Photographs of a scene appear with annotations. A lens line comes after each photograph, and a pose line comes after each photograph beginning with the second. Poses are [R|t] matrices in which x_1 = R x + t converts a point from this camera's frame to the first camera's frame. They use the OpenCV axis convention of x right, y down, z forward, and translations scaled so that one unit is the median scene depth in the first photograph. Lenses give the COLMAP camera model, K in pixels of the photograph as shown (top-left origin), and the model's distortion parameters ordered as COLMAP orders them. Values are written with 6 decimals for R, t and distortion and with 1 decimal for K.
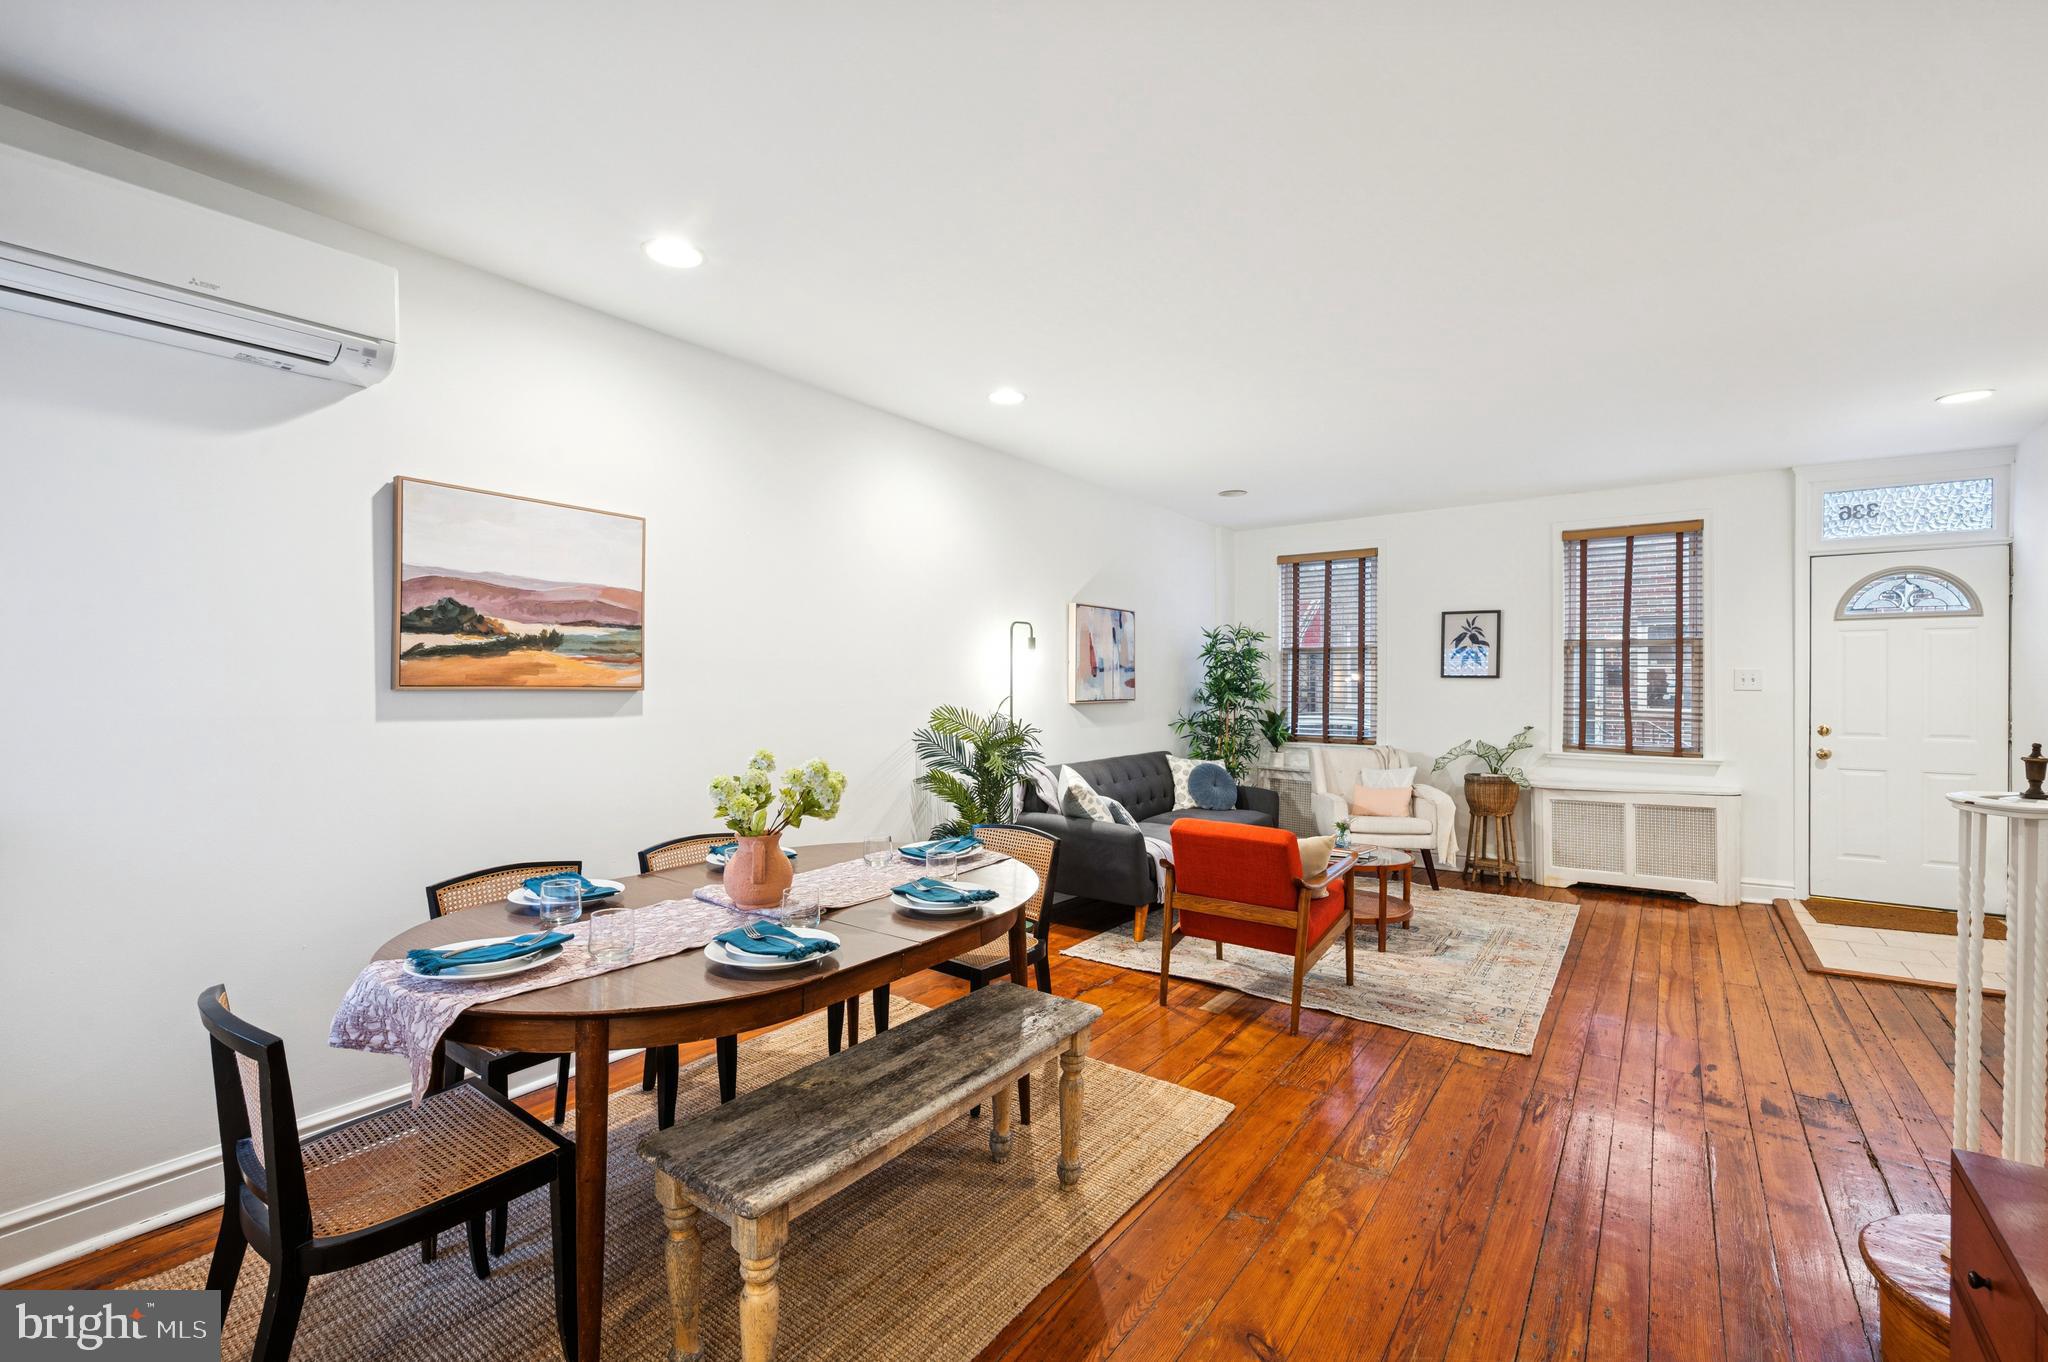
lens RADIAL K [[900.0, 0, 1023.5], [0, 900.0, 689.6], [0, 0, 1]] dist [0.012480, -0.000670]
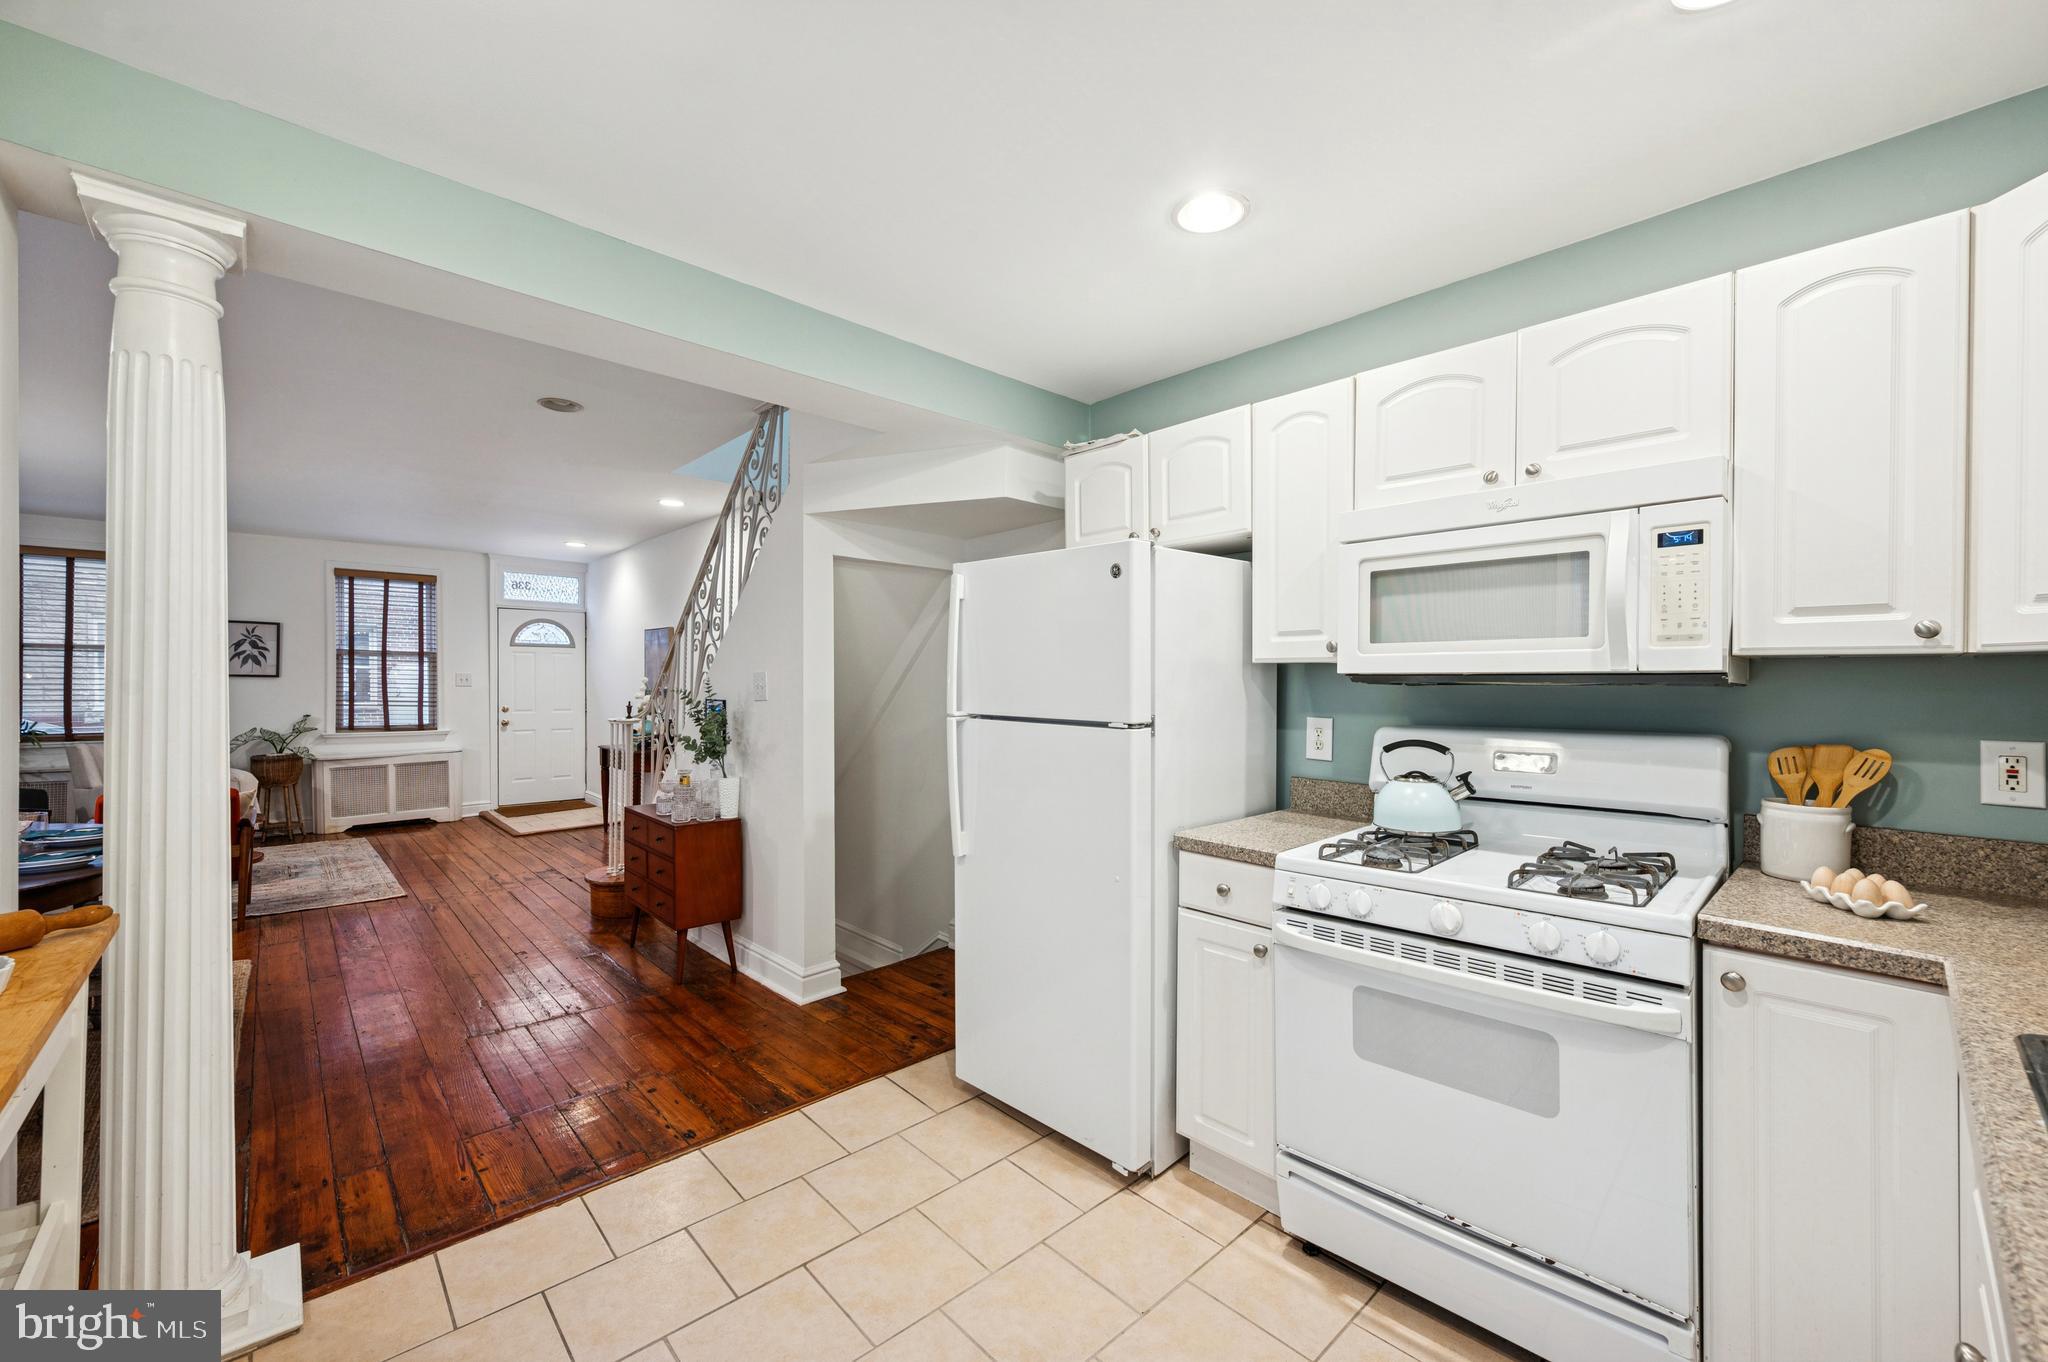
lens RADIAL K [[809.9, 0, 1025.9], [0, 809.9, 685.2], [0, 0, 1]] dist [-0.003293, 0.000780]
pose [[0.207467, -0.002114, 0.978240, -0.382993], [0.003429, 0.999993, 0.001434, 0.000292], [-0.978236, 0.003057, 0.207473, -0.262877]]
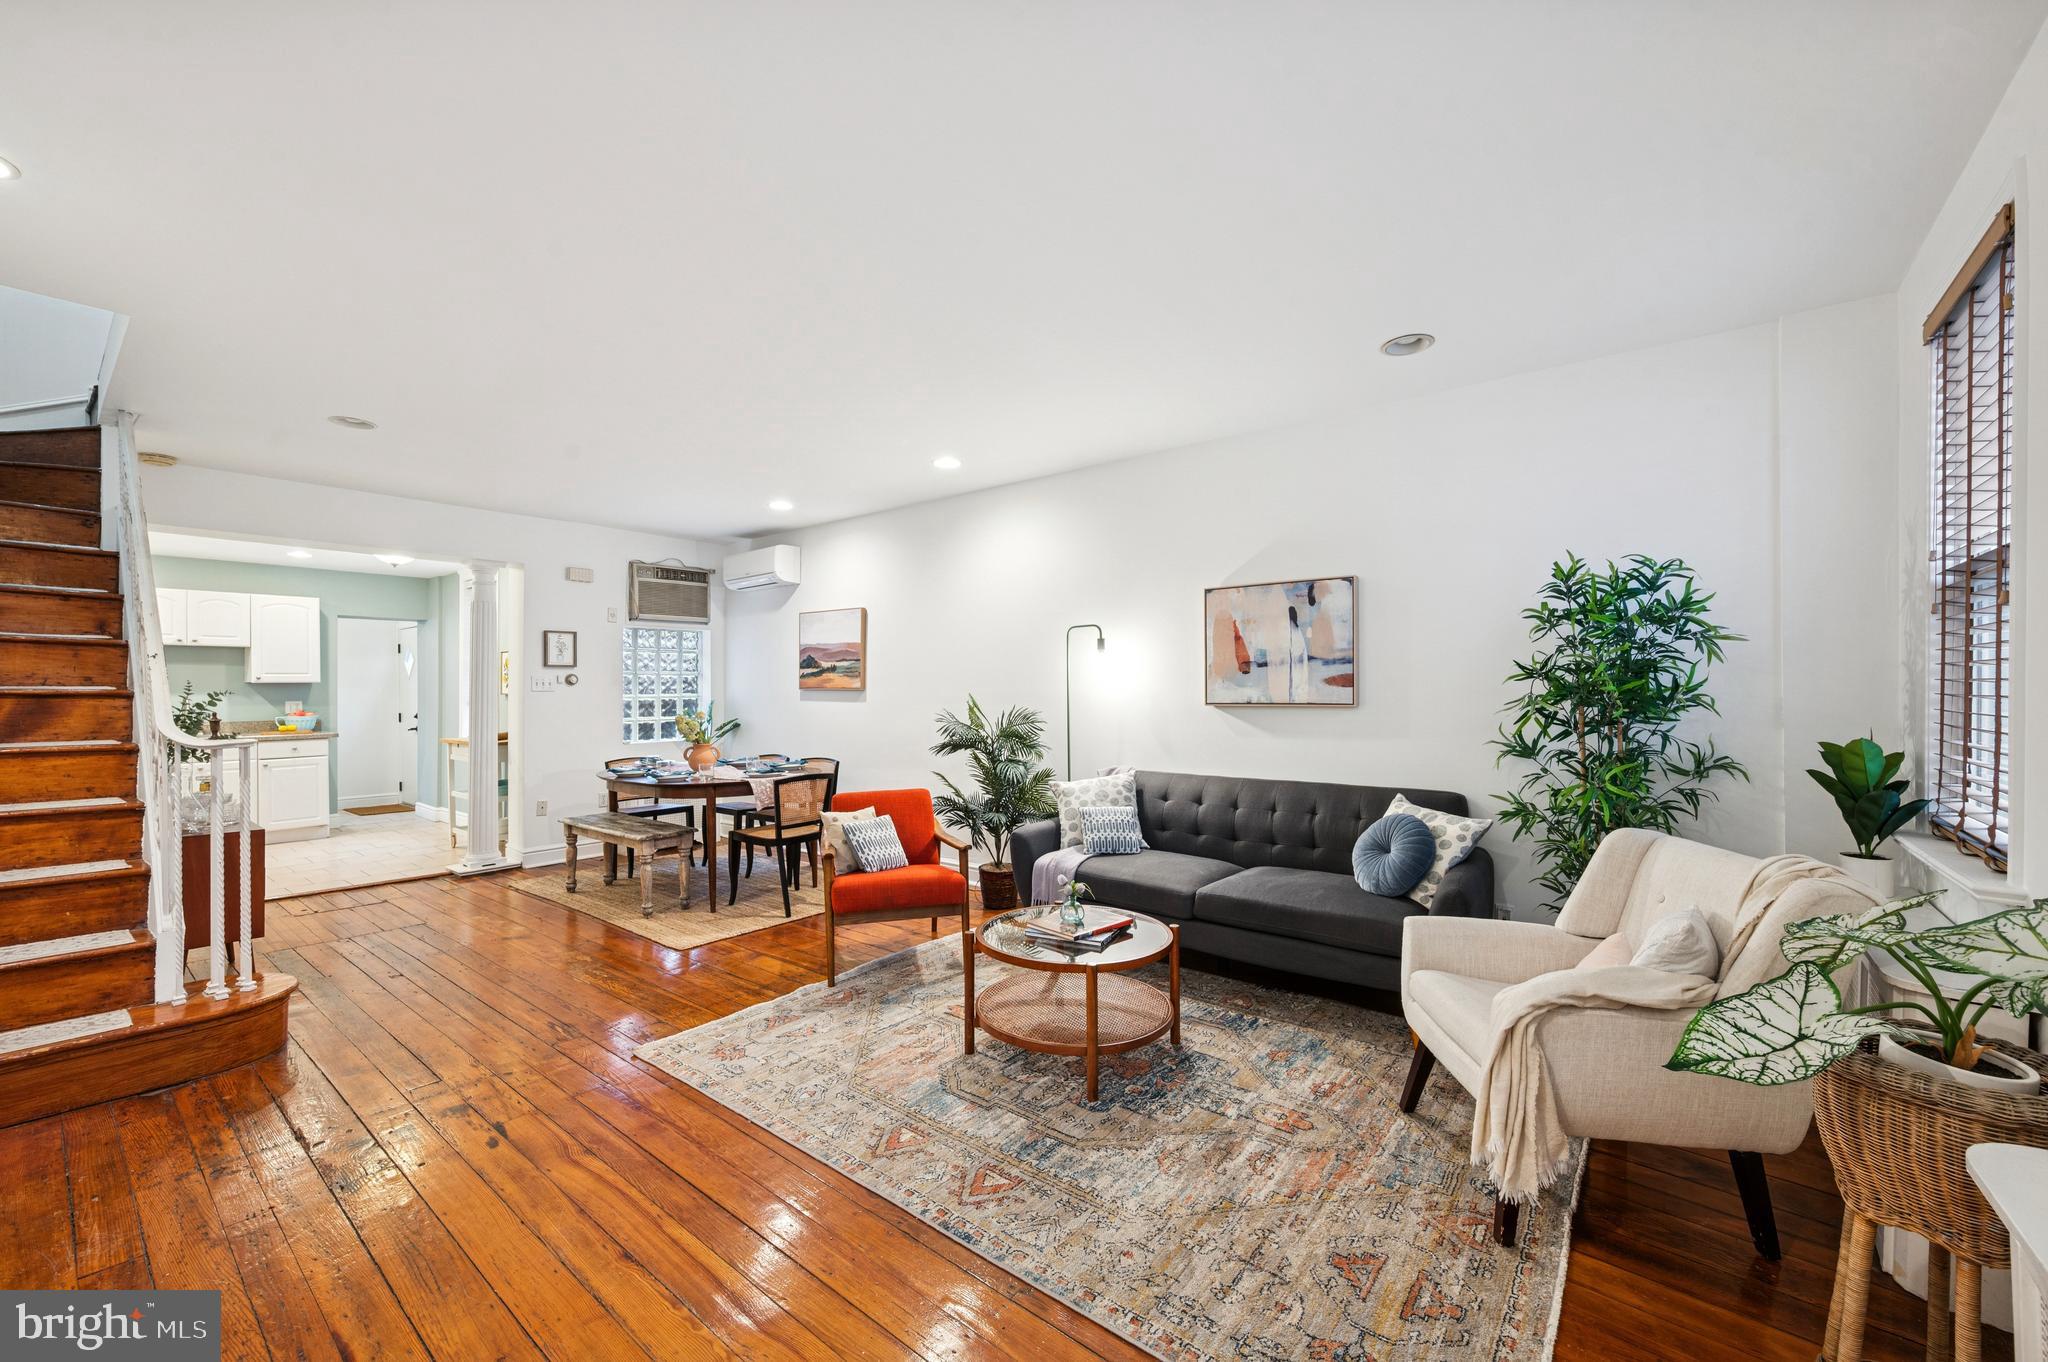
lens RADIAL K [[809.9, 0, 1016.9], [0, 809.9, 685.3], [0, 0, 1]] dist [-0.003293, 0.000780]
pose [[-0.062467, -0.009135, -0.998005, 0.784522], [-0.003180, 0.999955, -0.008954, 0.003178], [0.998042, 0.002615, -0.062493, 0.813554]]
